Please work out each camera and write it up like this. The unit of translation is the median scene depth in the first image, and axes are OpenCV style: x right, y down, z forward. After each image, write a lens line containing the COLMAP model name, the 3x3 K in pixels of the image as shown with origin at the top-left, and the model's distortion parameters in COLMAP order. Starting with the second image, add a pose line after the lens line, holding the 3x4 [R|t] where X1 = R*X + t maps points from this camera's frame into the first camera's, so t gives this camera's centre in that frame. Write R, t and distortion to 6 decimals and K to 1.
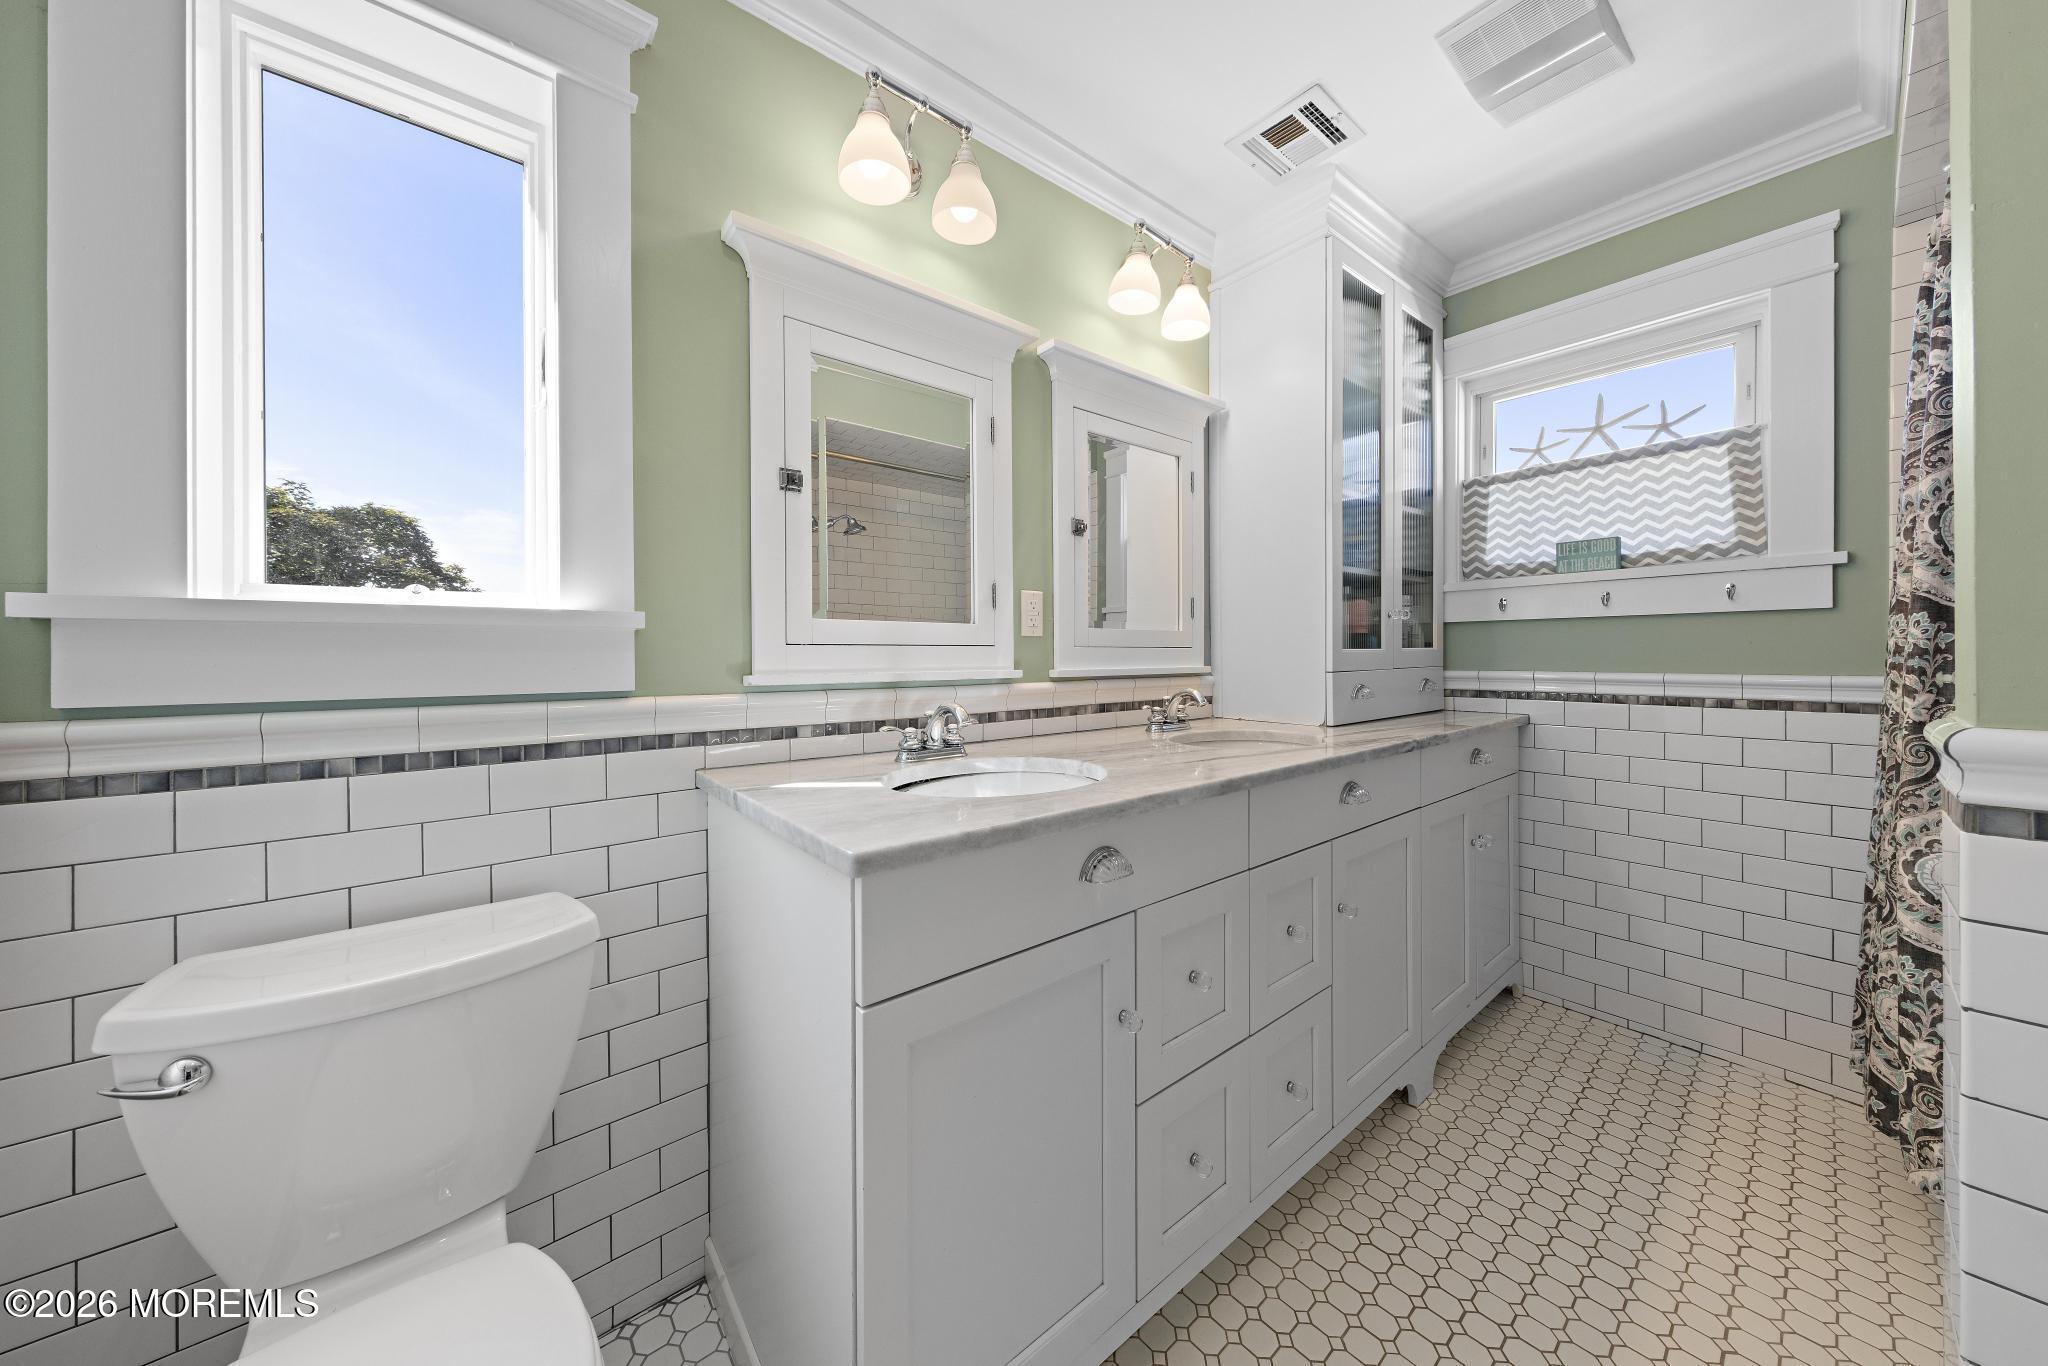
lens RADIAL K [[665.5, 0, 1017.8], [0, 665.5, 663.3], [0, 0, 1]] dist [0.002510, 0.000040]
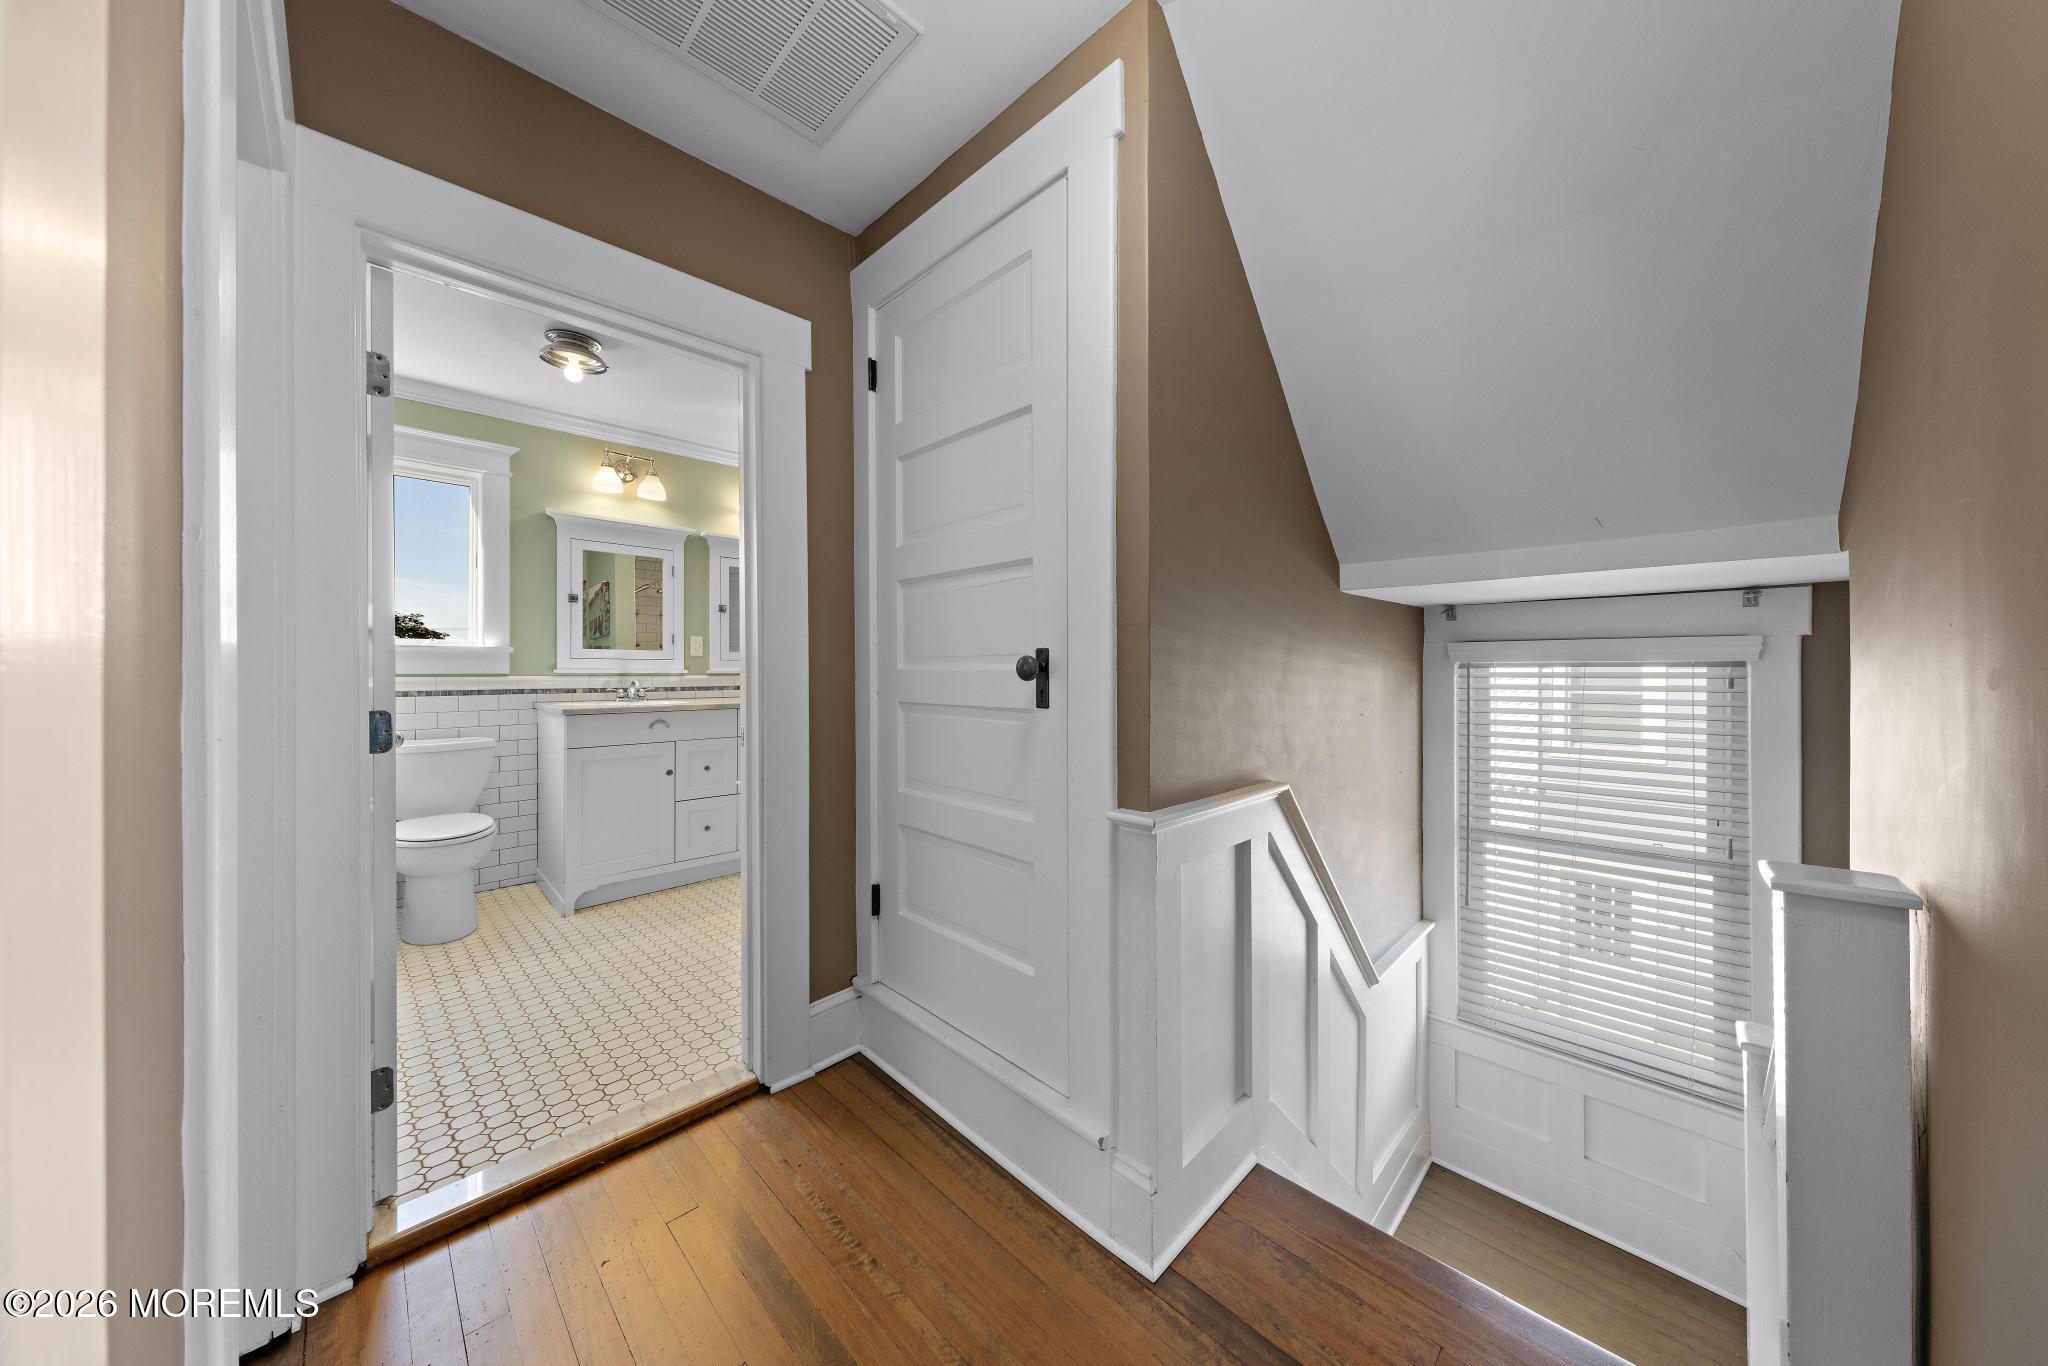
lens RADIAL K [[665.5, 0, 1031.3], [0, 665.5, 676.5], [0, 0, 1]] dist [0.002510, 0.000040]
pose [[0.996986, -0.004653, 0.077440, 1.365725], [0.005937, 0.999849, -0.016361, 0.104822], [-0.077352, 0.016771, 0.996863, -1.931291]]
